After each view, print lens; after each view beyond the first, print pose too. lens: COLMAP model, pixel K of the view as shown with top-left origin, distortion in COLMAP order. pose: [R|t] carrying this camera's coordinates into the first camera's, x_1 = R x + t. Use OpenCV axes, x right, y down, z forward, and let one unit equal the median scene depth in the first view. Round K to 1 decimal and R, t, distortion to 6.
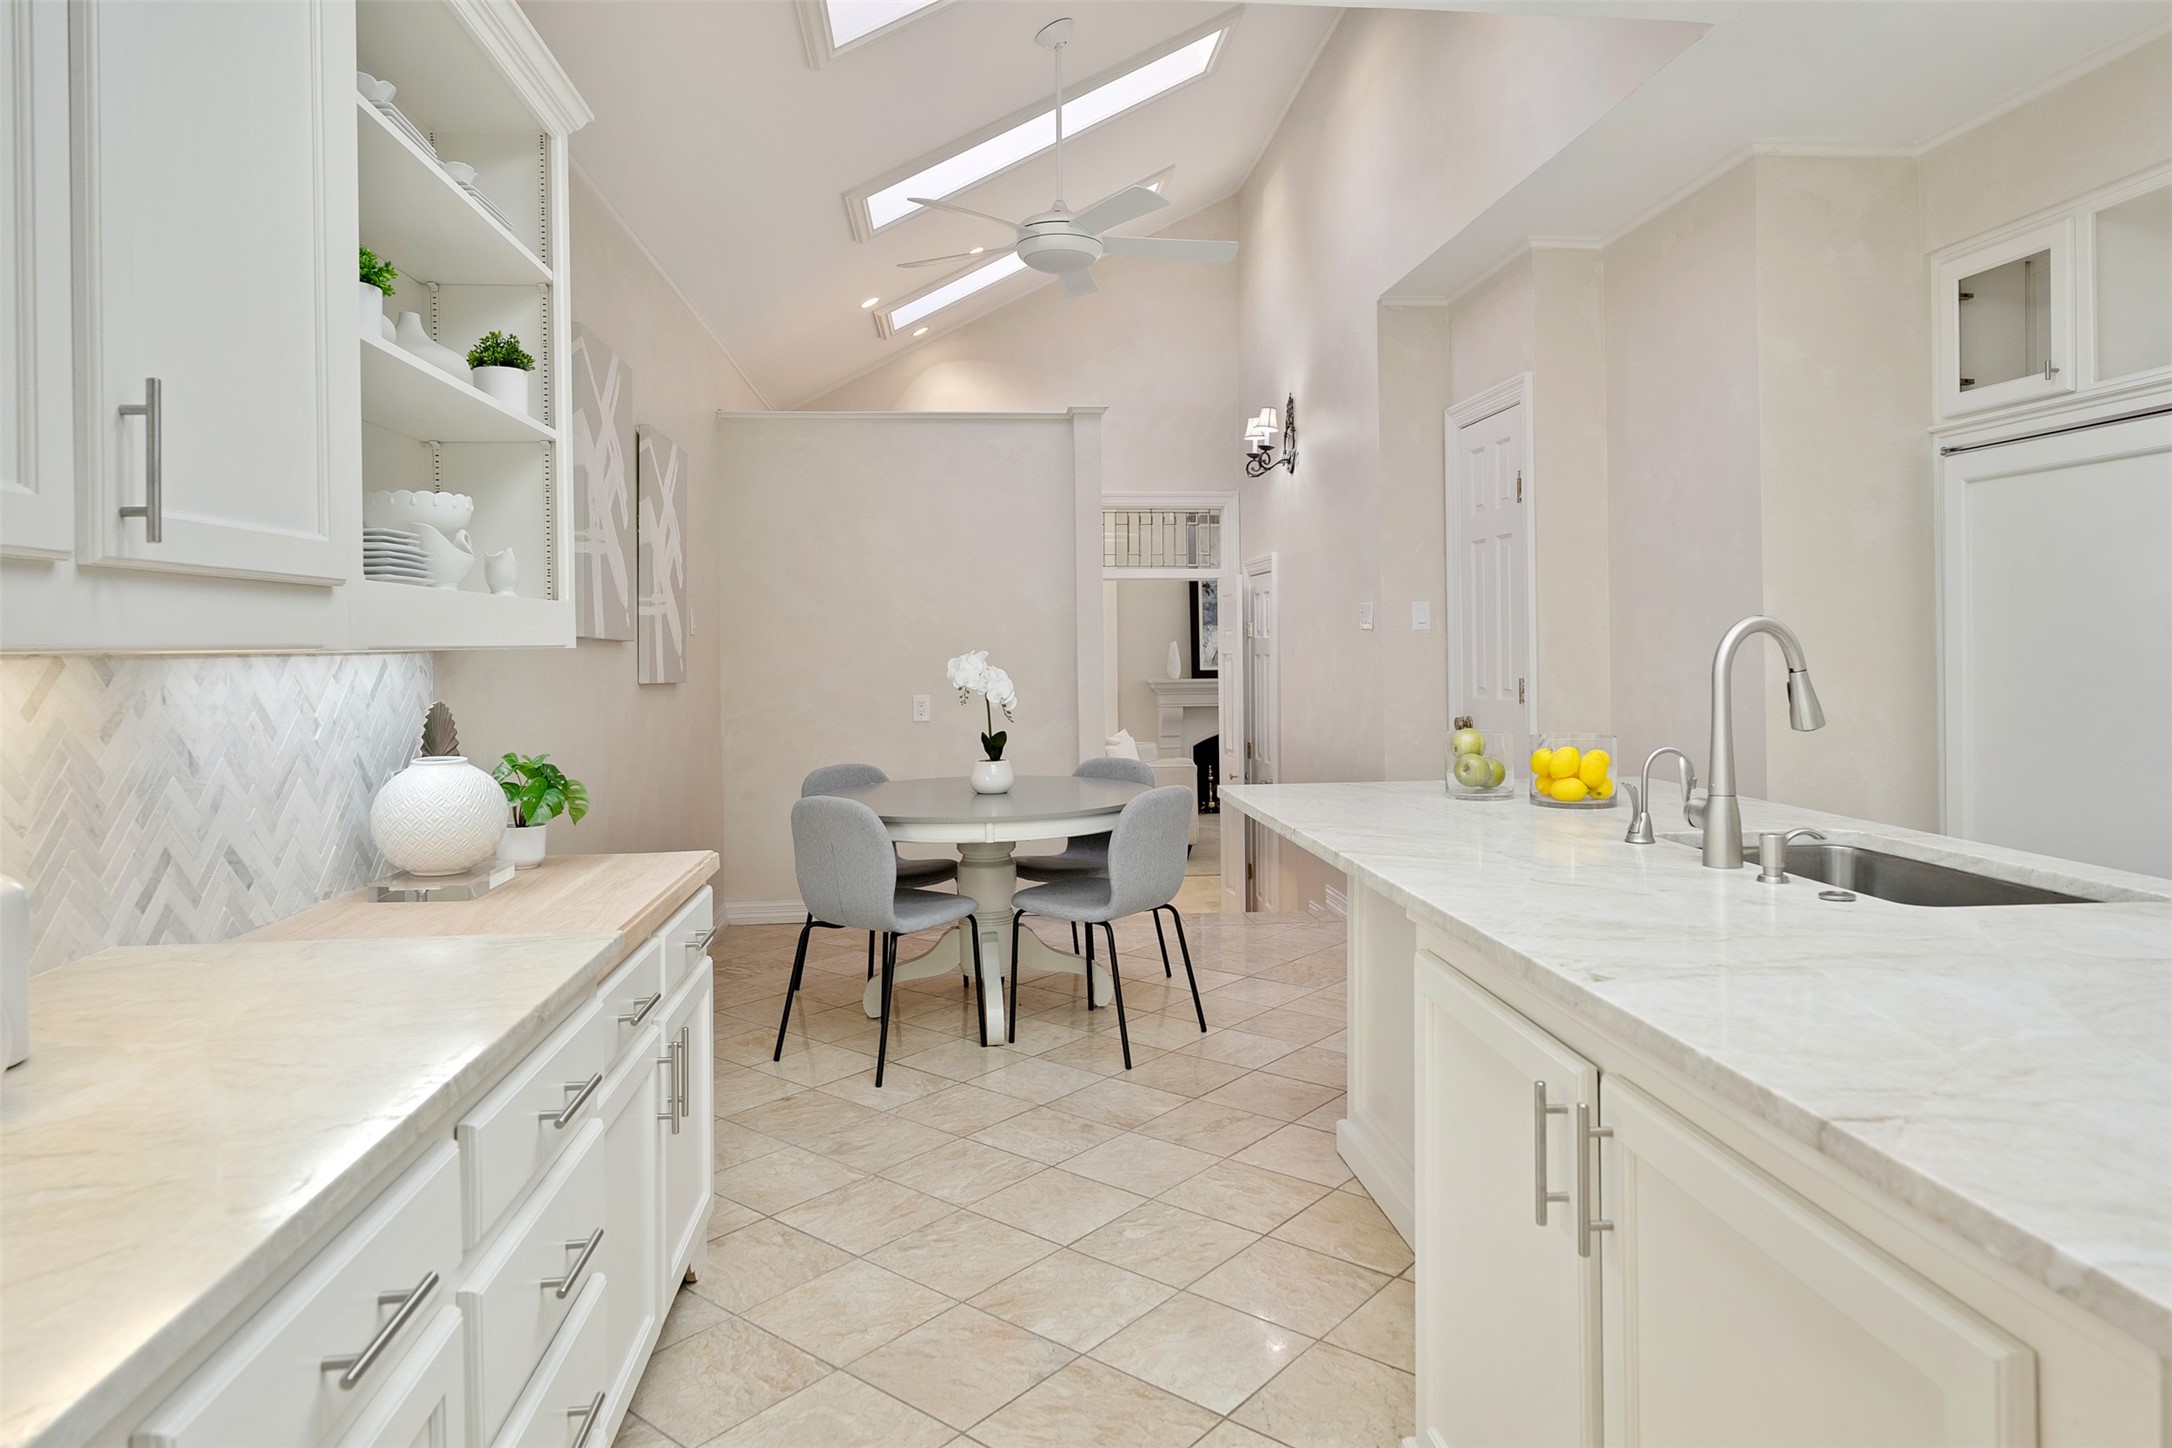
lens RADIAL K [[1305.7, 0, 1084.4], [0, 1305.7, 642.6], [0, 0, 1]] dist [-0.000737, 0.003802]
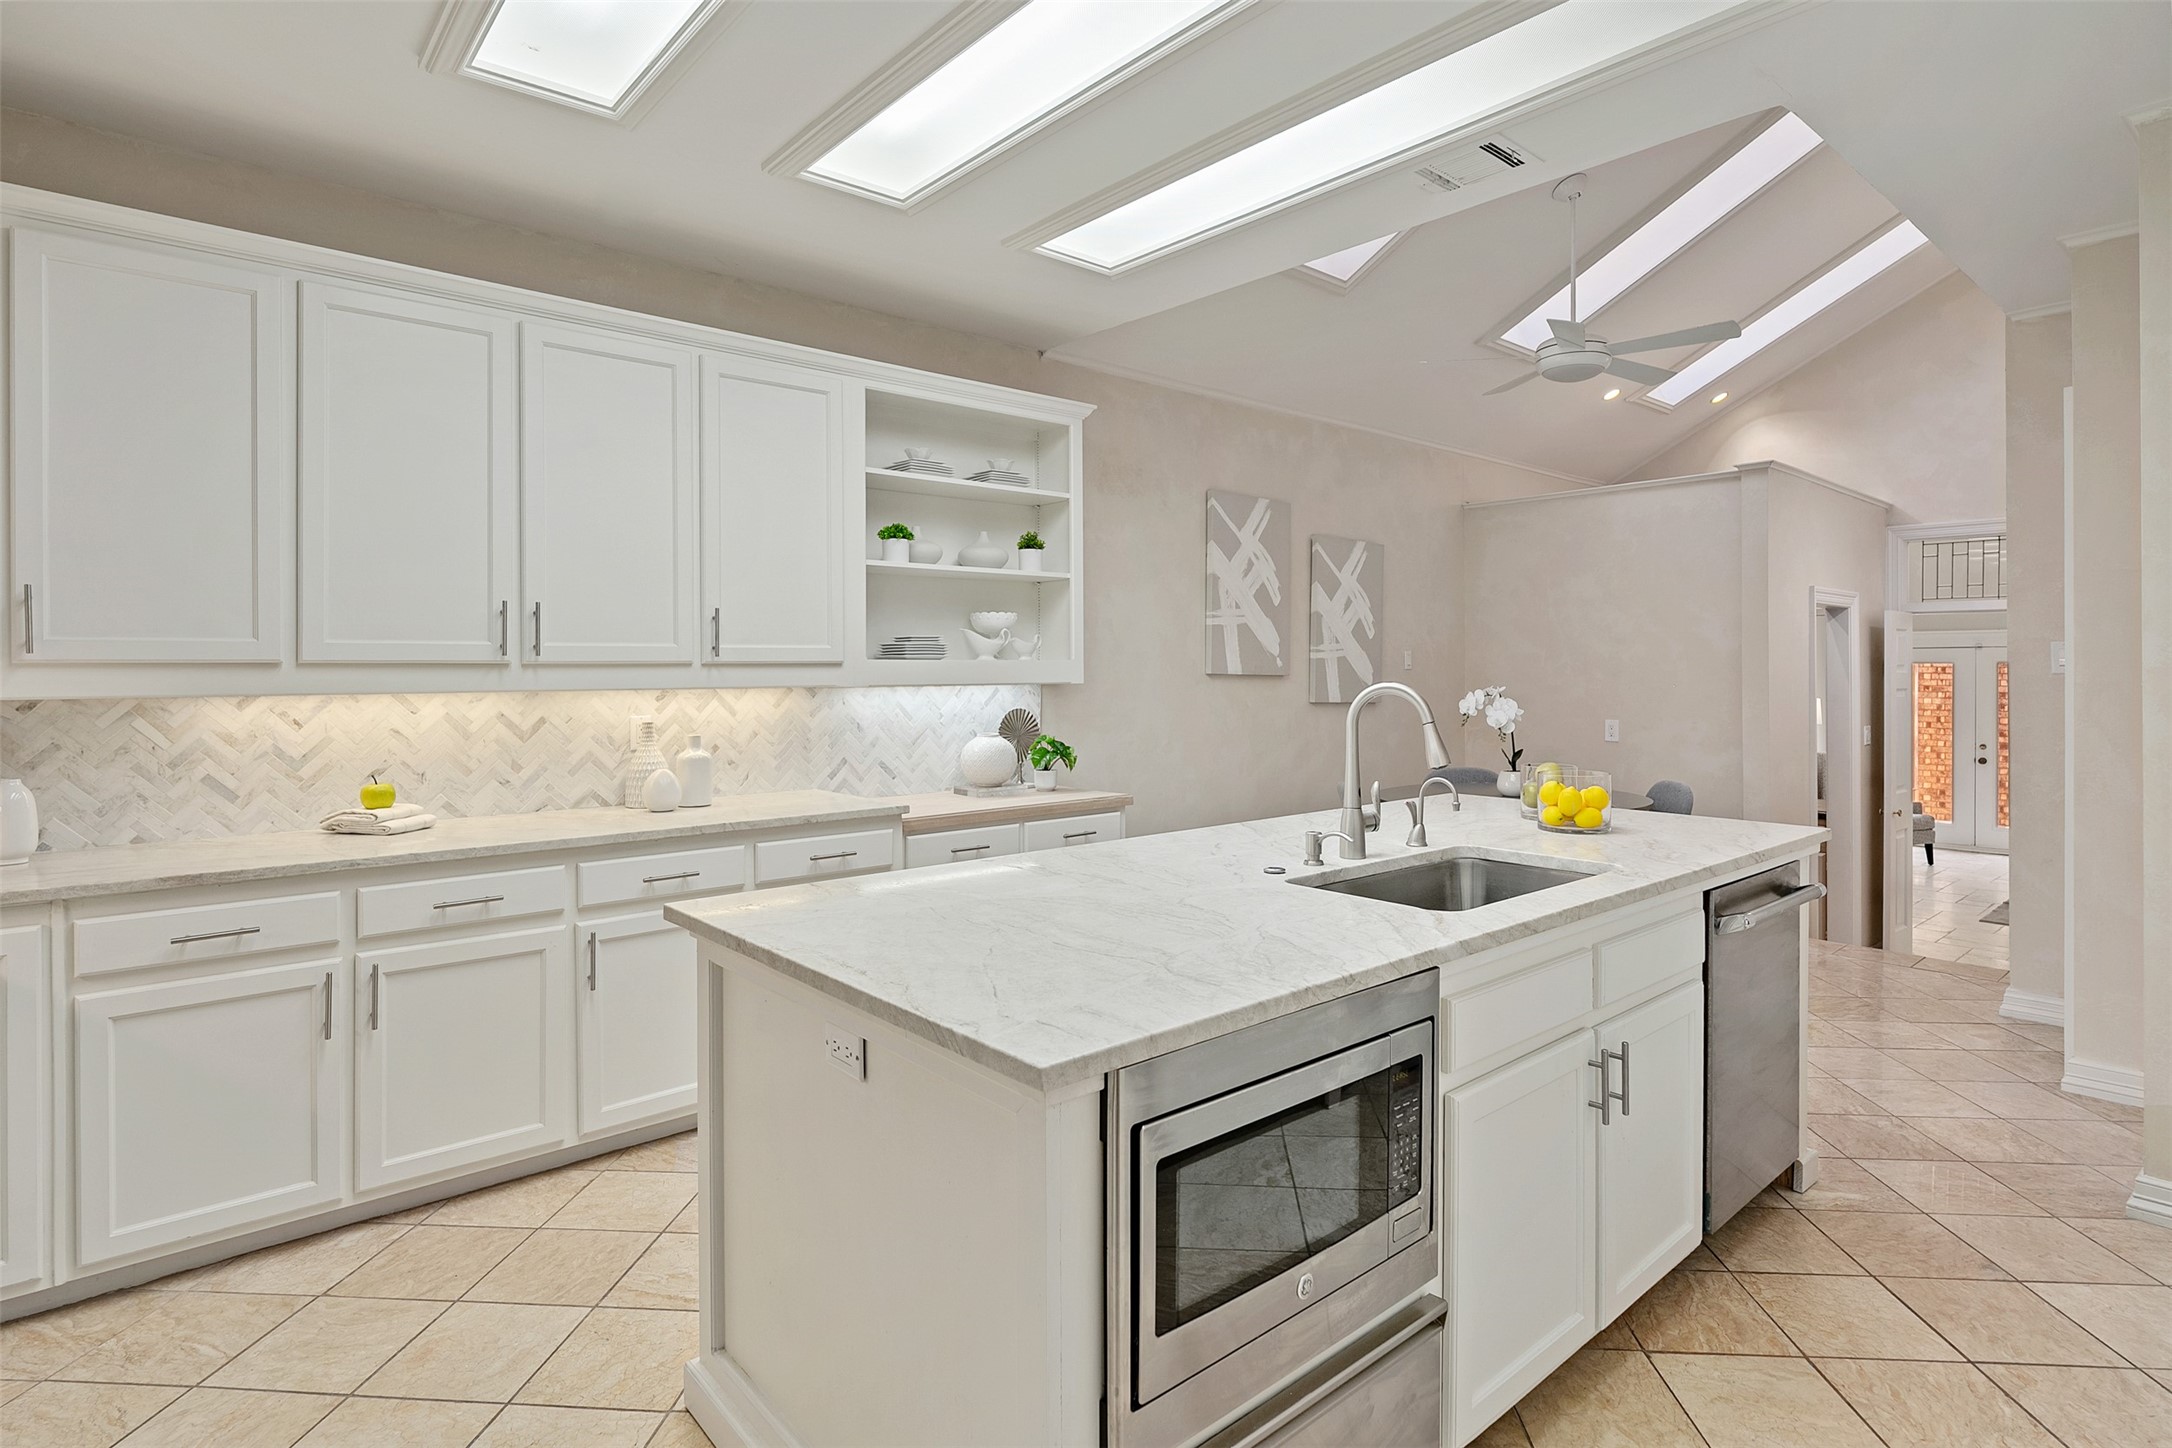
lens RADIAL K [[1109.6, 0, 1122.1], [0, 1109.6, 662.1], [0, 0, 1]] dist [0.005923, -0.000665]
pose [[0.592601, 0.002282, -0.805493, 1.177981], [-0.001799, 0.999997, 0.001510, -0.035974], [0.805494, 0.000554, 0.592604, 0.077692]]
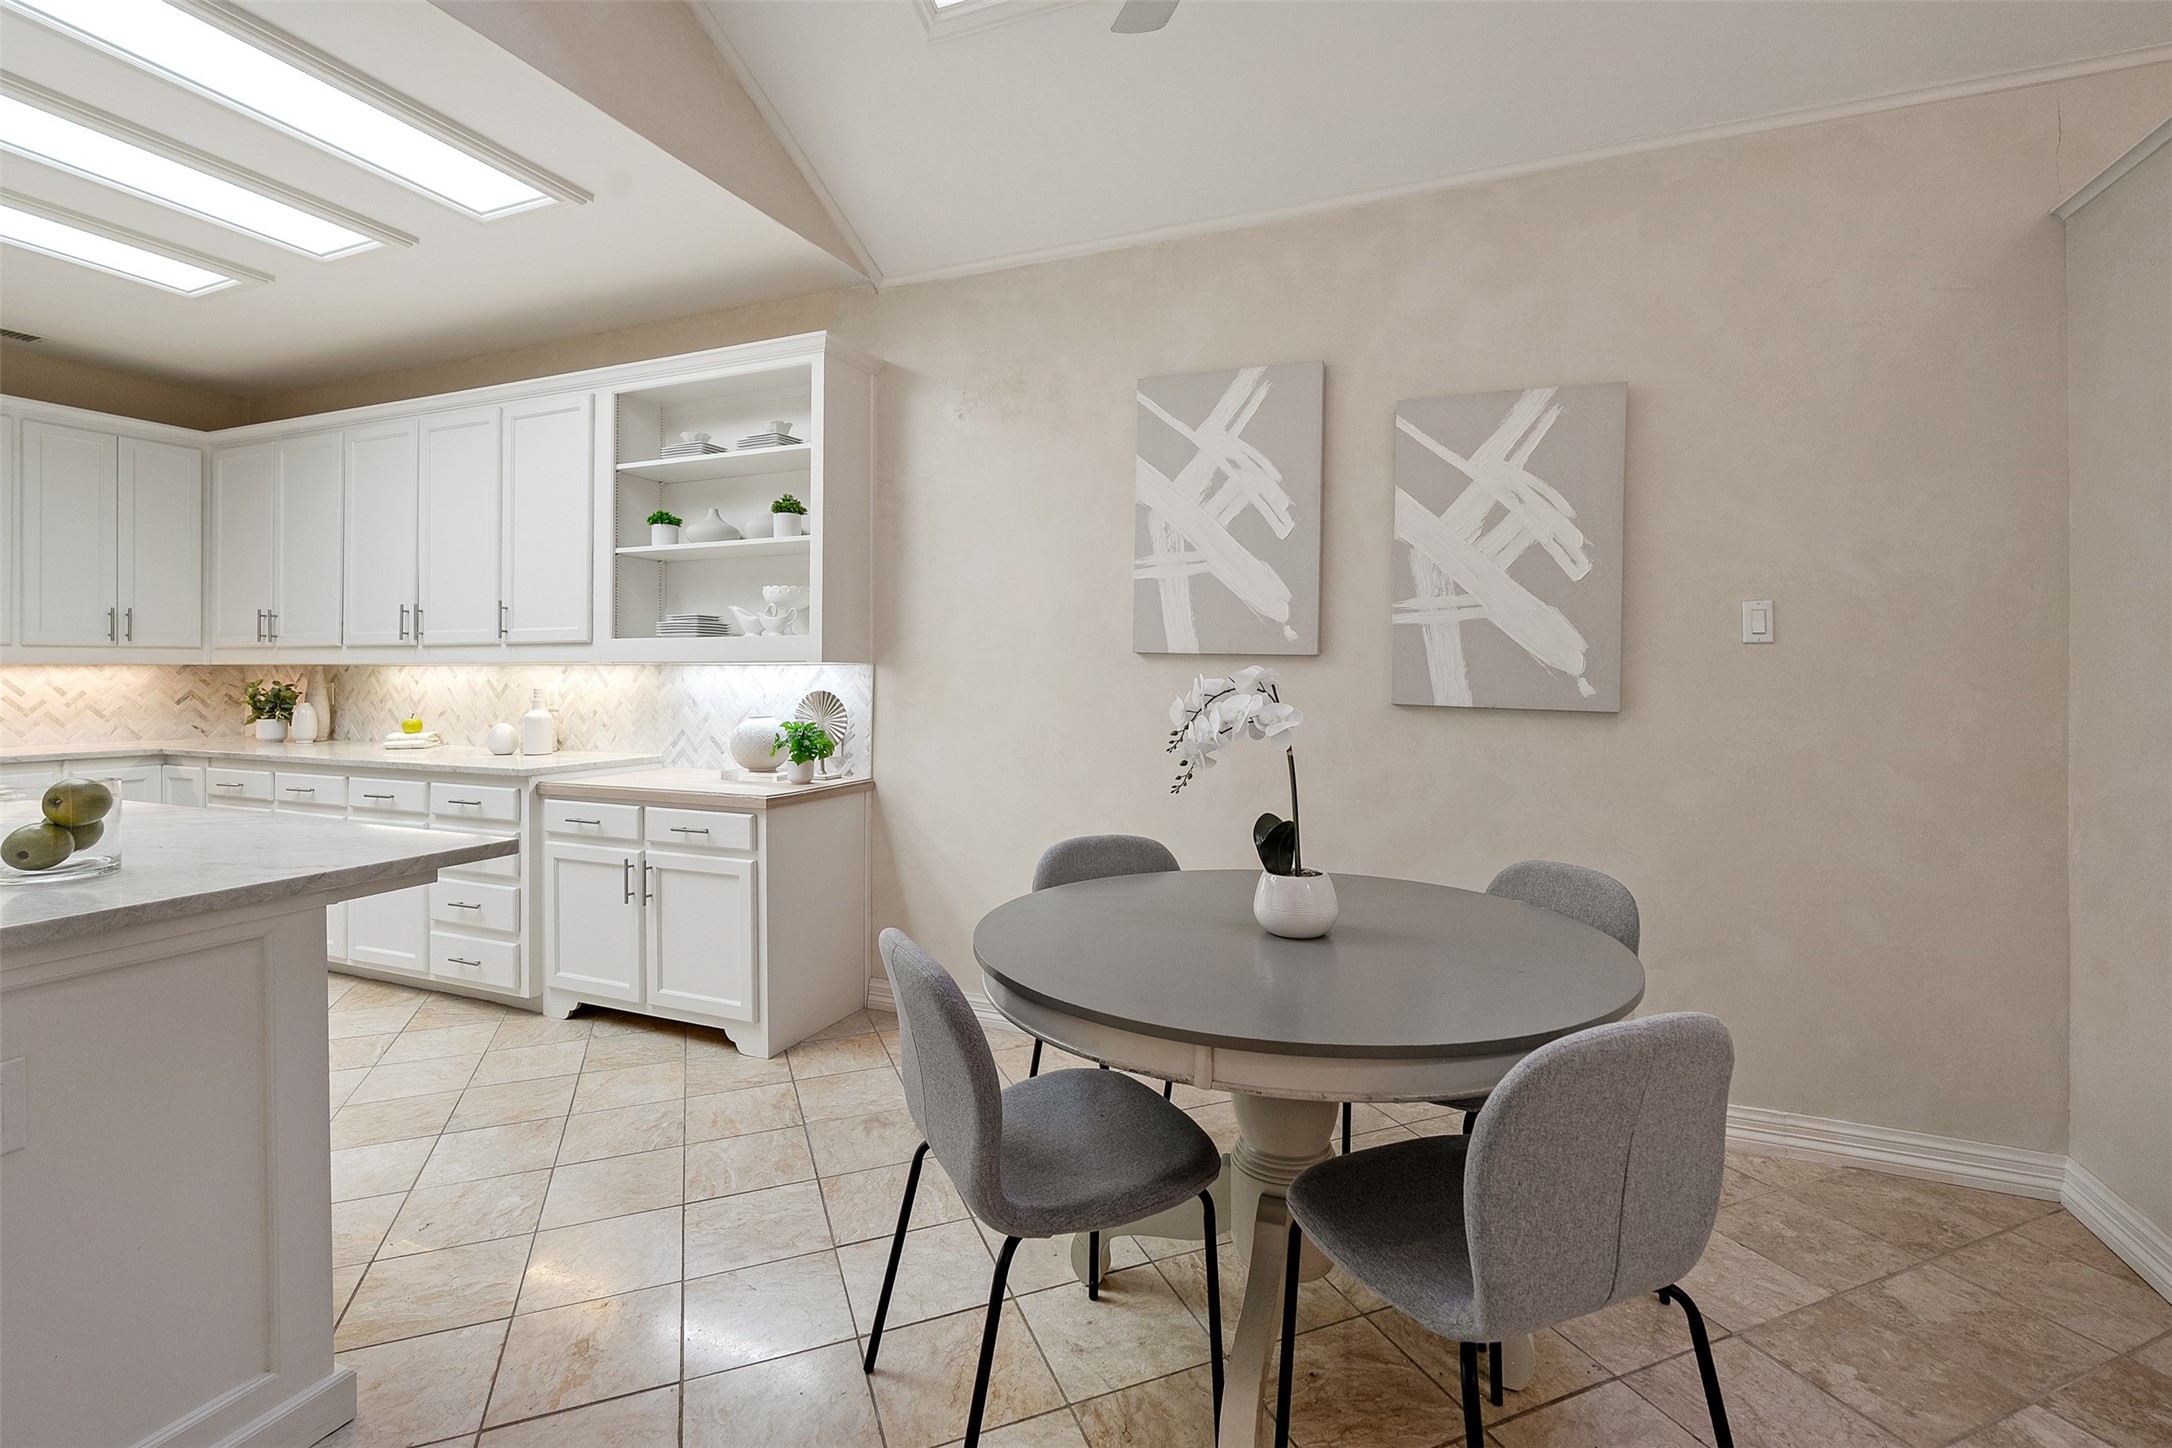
lens RADIAL K [[977.6, 0, 1082.3], [0, 977.6, 667.7], [0, 0, 1]] dist [-0.003314, -0.000450]
pose [[-0.471906, 0.003026, -0.881644, 0.658213], [0.003003, 0.999994, 0.001824, 0.012044], [0.881644, -0.001787, -0.471912, 2.253141]]
